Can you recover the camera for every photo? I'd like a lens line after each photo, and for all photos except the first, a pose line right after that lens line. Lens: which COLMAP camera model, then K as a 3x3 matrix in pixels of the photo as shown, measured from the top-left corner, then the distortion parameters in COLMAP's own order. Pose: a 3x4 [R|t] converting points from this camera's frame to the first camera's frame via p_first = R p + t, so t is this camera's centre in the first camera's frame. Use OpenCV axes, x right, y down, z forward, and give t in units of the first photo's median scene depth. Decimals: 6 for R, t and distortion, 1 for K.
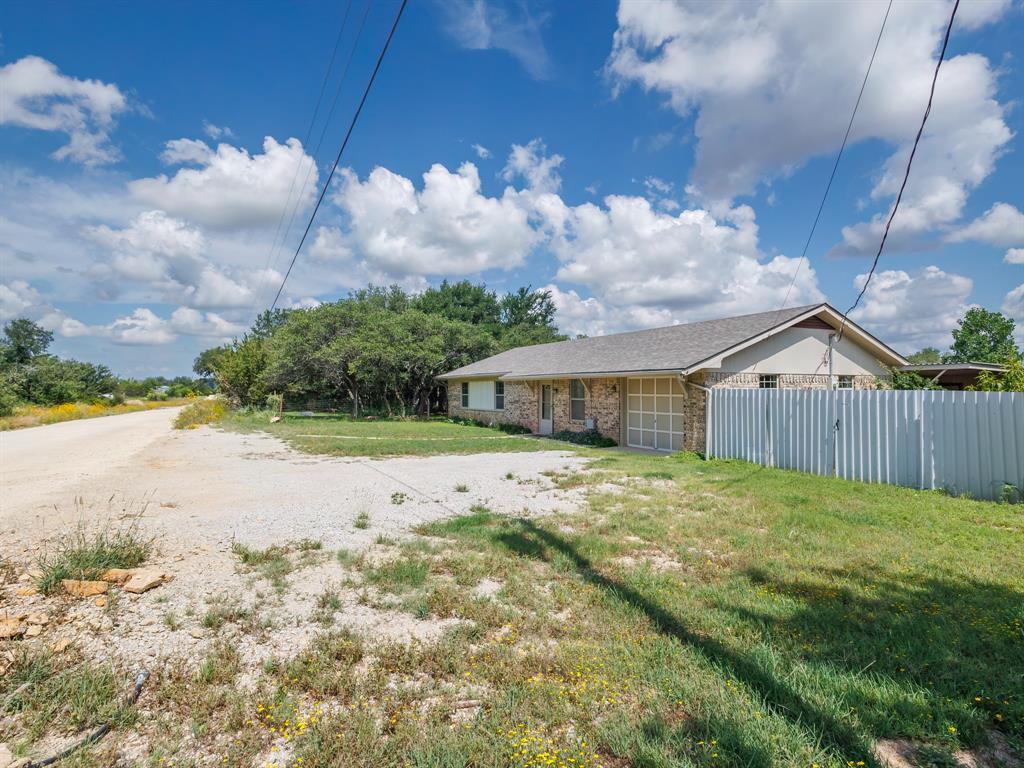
lens RADIAL K [[528.8, 0, 513.2], [0, 528.8, 383.0], [0, 0, 1]] dist [0.010065, -0.001088]
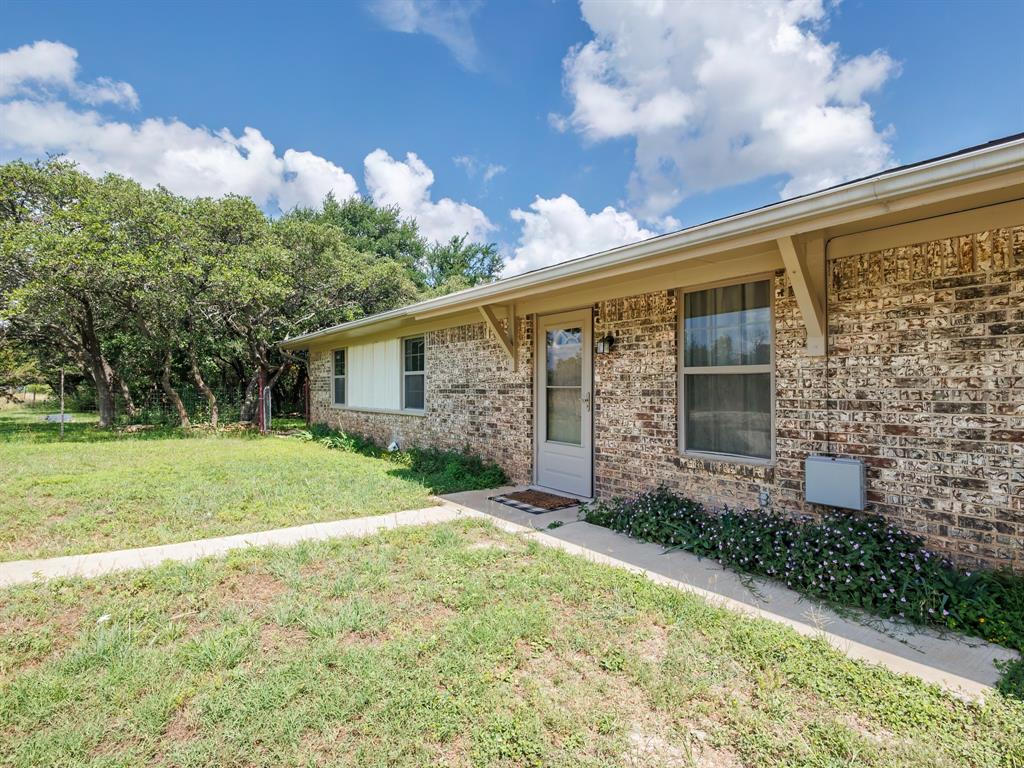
lens RADIAL K [[528.8, 0, 513.2], [0, 528.8, 383.0], [0, 0, 1]] dist [0.010065, -0.001088]
pose [[0.990371, 0.006748, 0.138271, -0.006014], [-0.007033, 0.999974, 0.001573, 0.025384], [-0.138257, -0.002531, 0.990393, 0.526645]]
